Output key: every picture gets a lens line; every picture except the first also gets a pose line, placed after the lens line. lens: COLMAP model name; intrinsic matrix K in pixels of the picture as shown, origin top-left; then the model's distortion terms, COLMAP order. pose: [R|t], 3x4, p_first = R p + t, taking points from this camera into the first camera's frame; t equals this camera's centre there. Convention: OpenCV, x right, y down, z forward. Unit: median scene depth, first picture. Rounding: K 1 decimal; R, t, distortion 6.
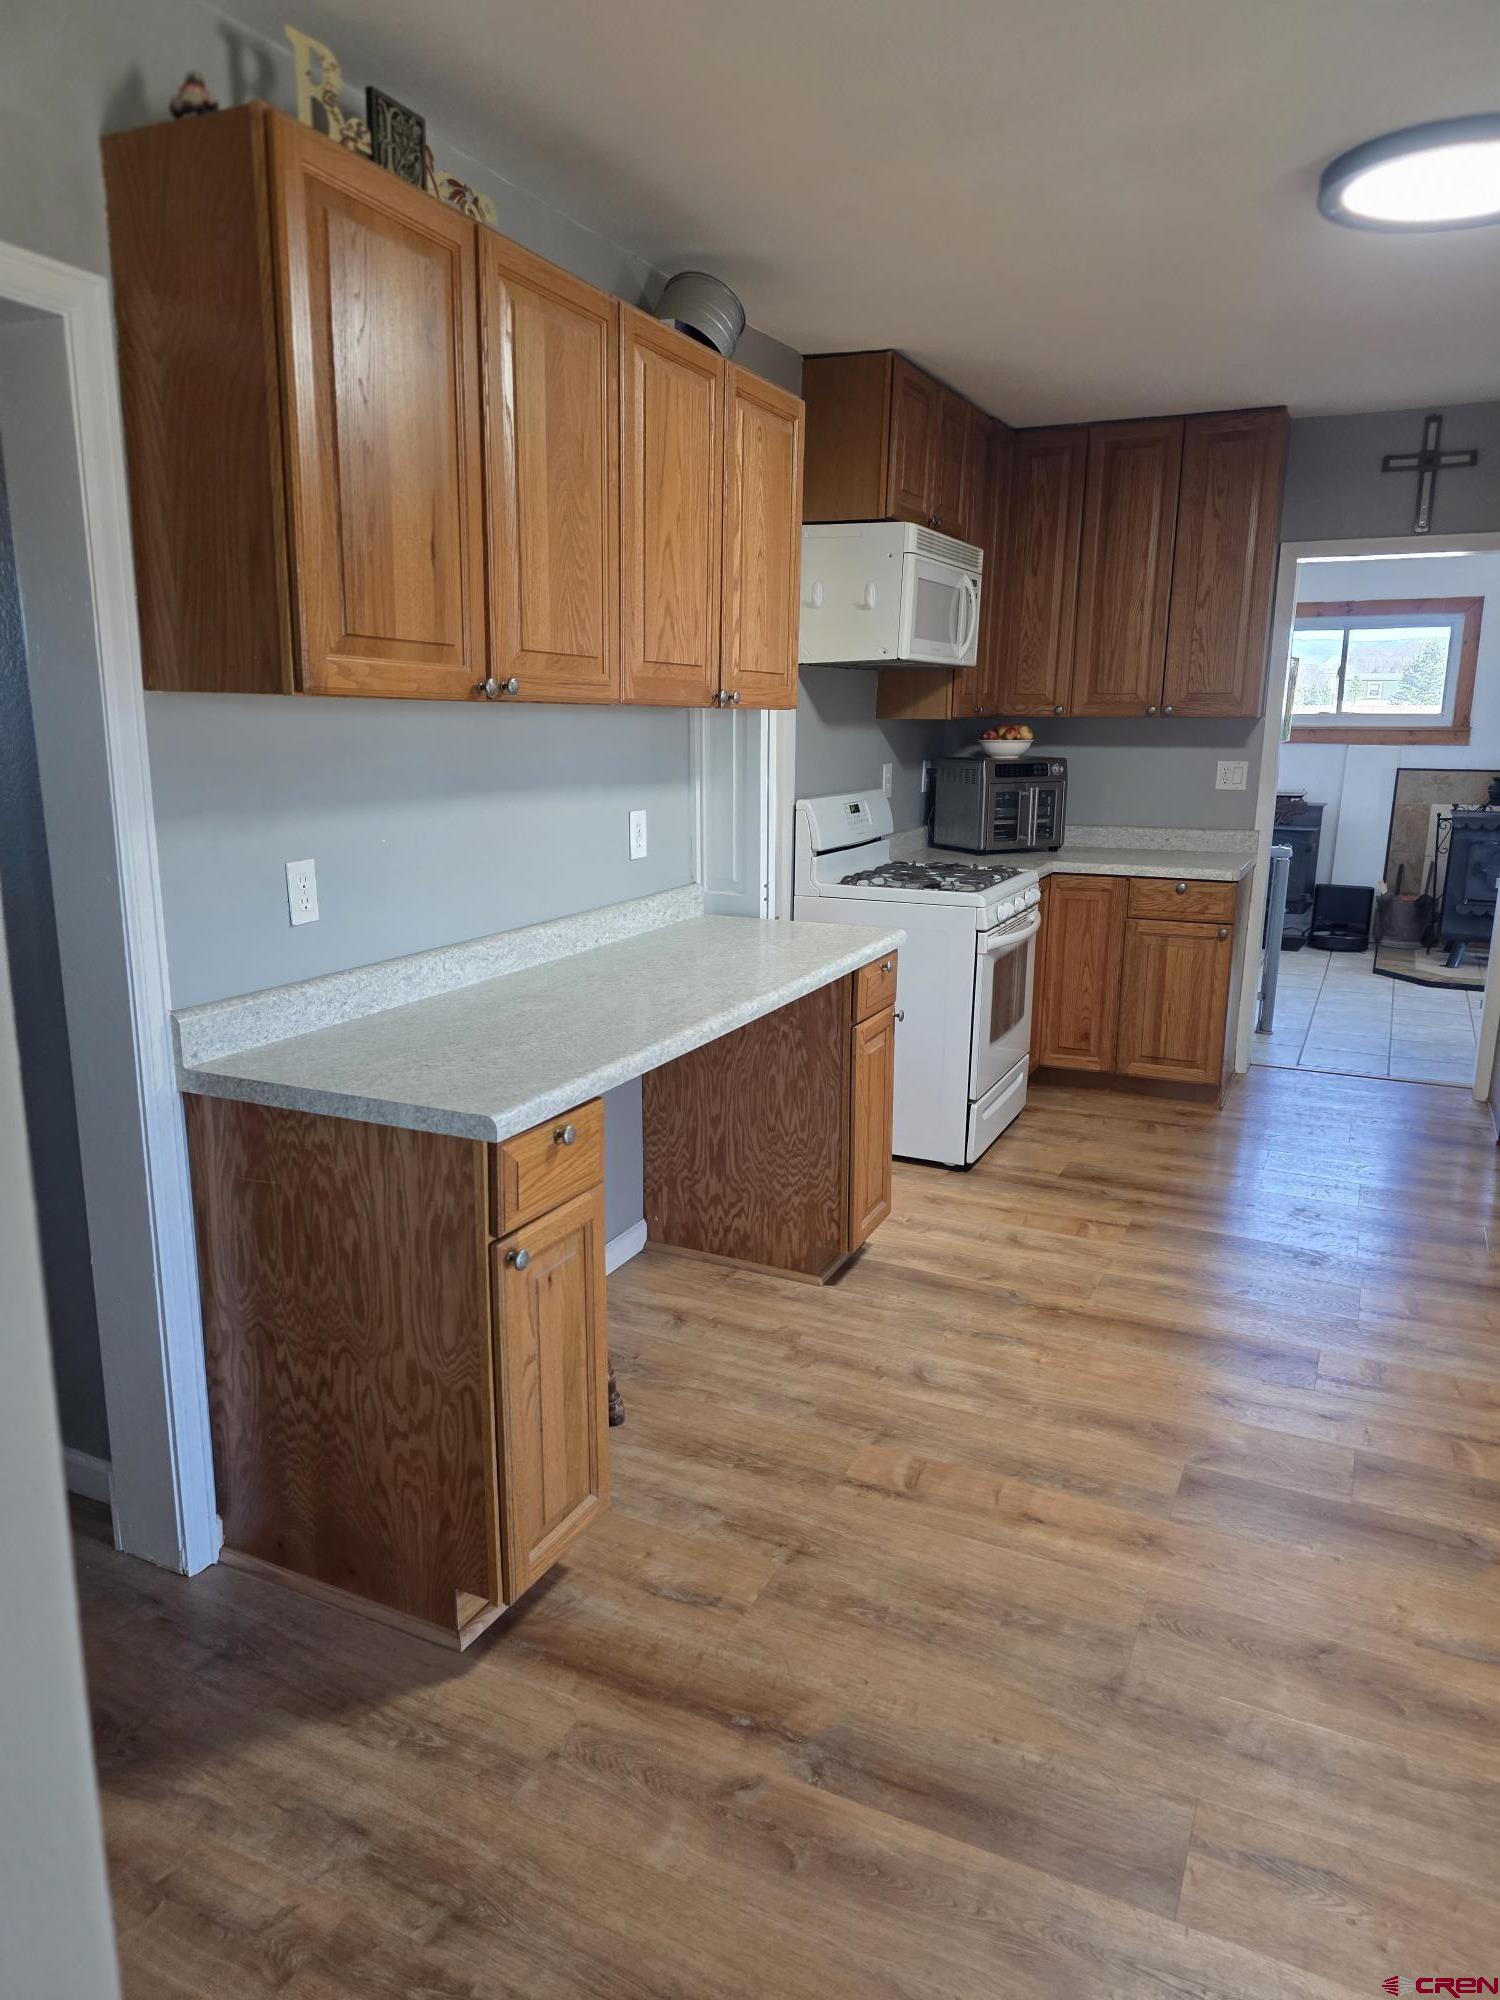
lens RADIAL K [[1366.9, 0, 715.0], [0, 1366.9, 998.5], [0, 0, 1]] dist [0.072056, -0.062337]
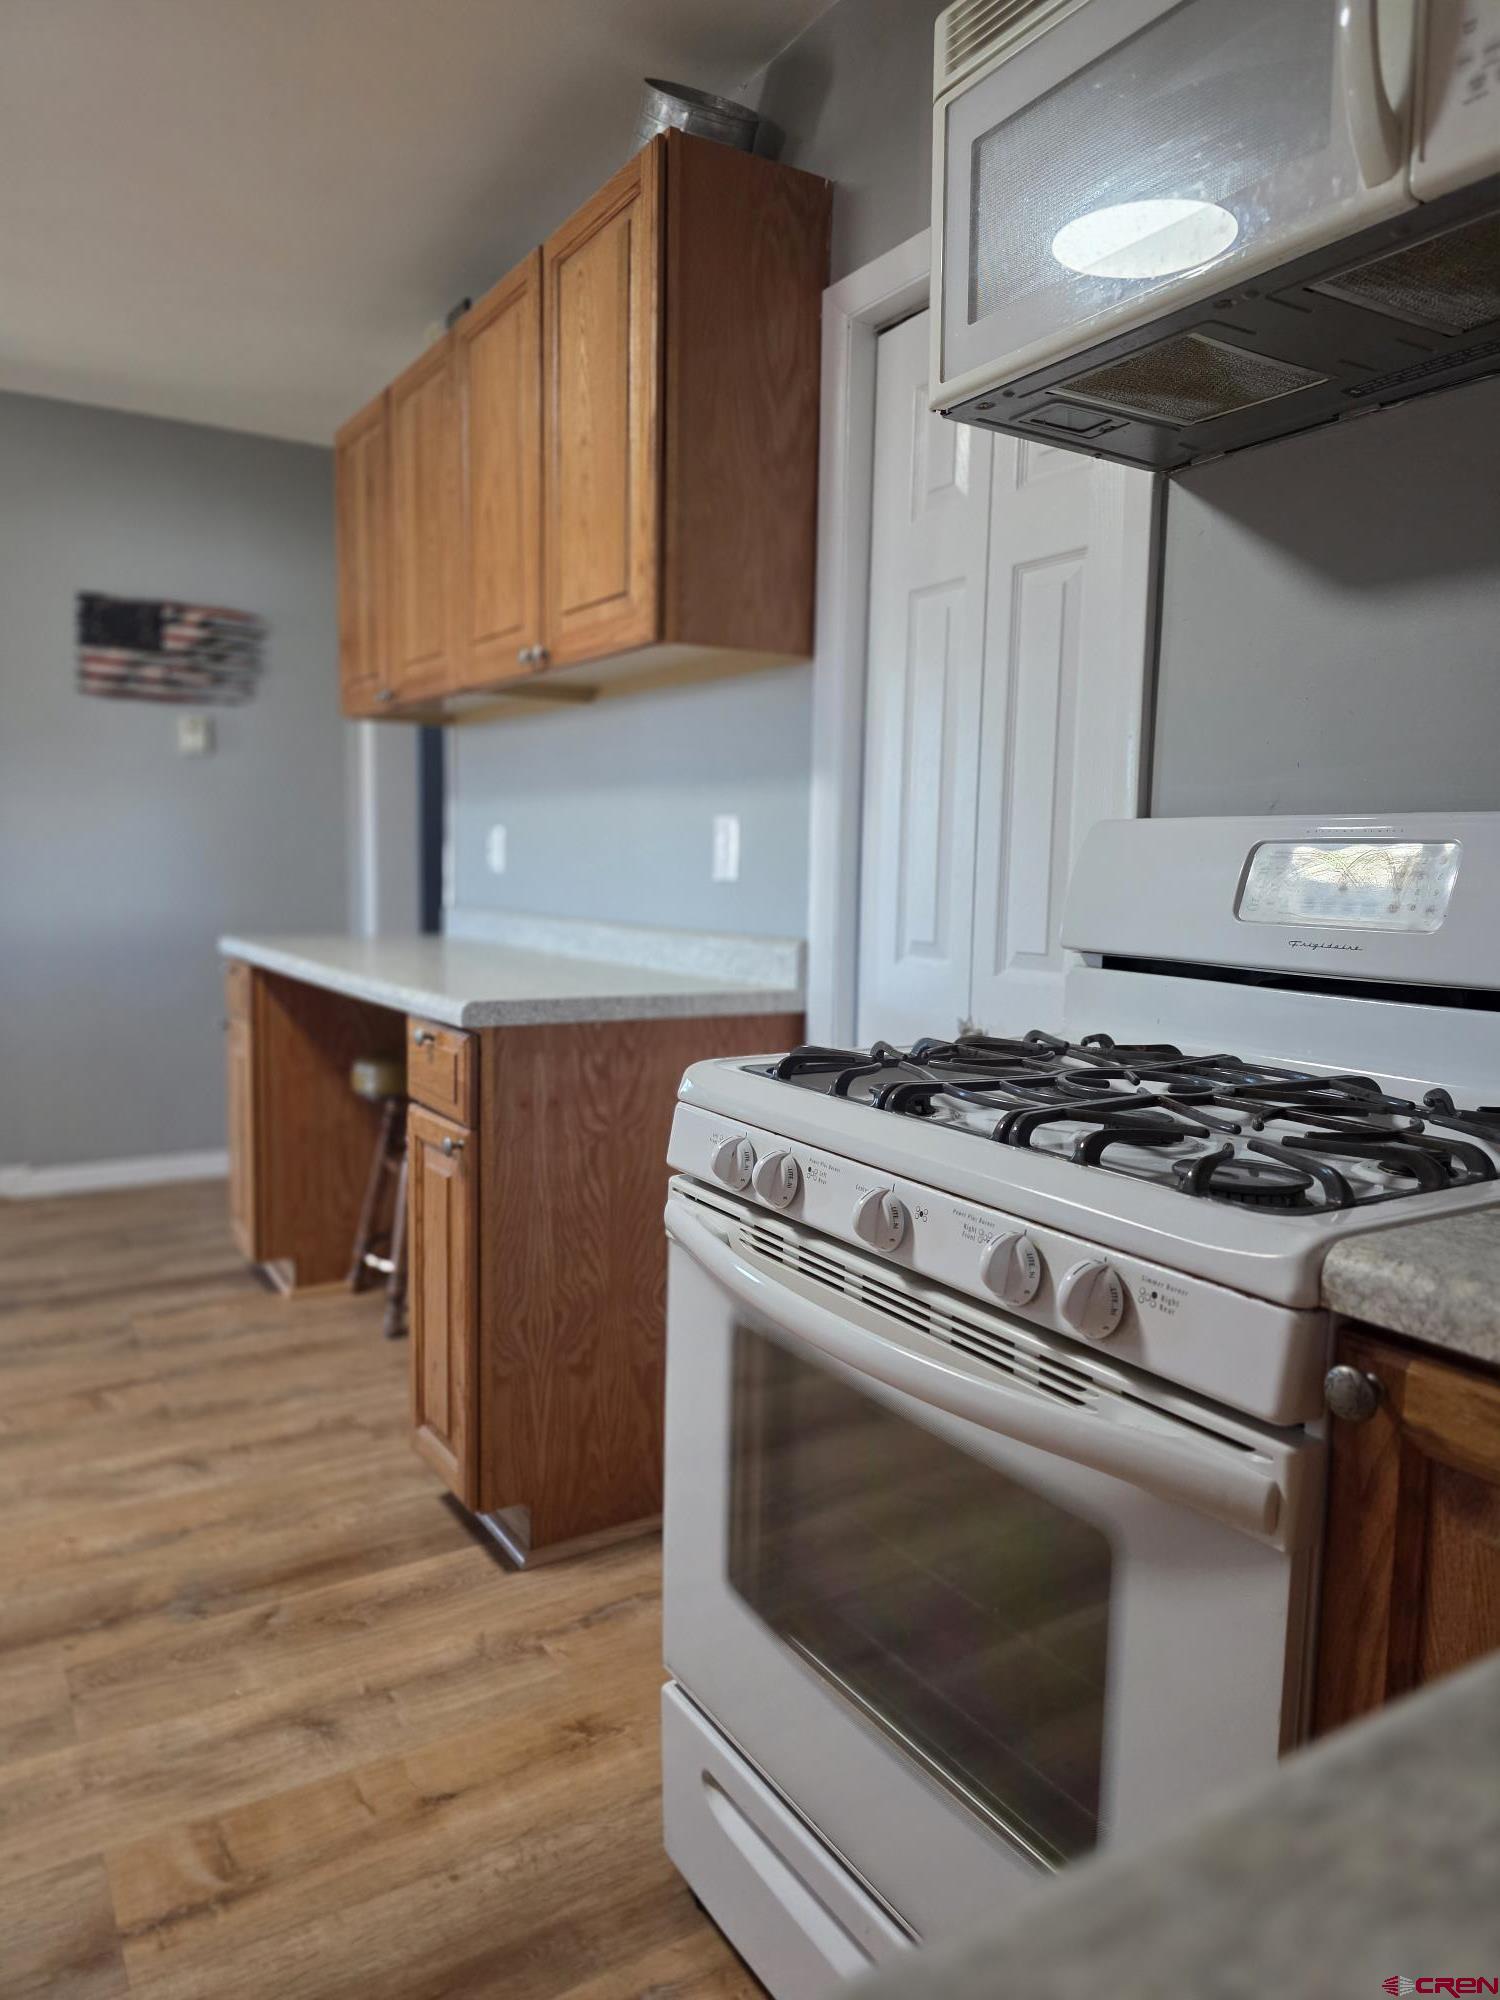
lens RADIAL K [[1366.9, 0, 756.8], [0, 1366.9, 1000.4], [0, 0, 1]] dist [0.072056, -0.062337]
pose [[-0.535428, 0.066046, -0.841994, 0.575935], [-0.207784, 0.955996, 0.207119, -0.202412], [0.818622, 0.285850, -0.498144, 1.437194]]
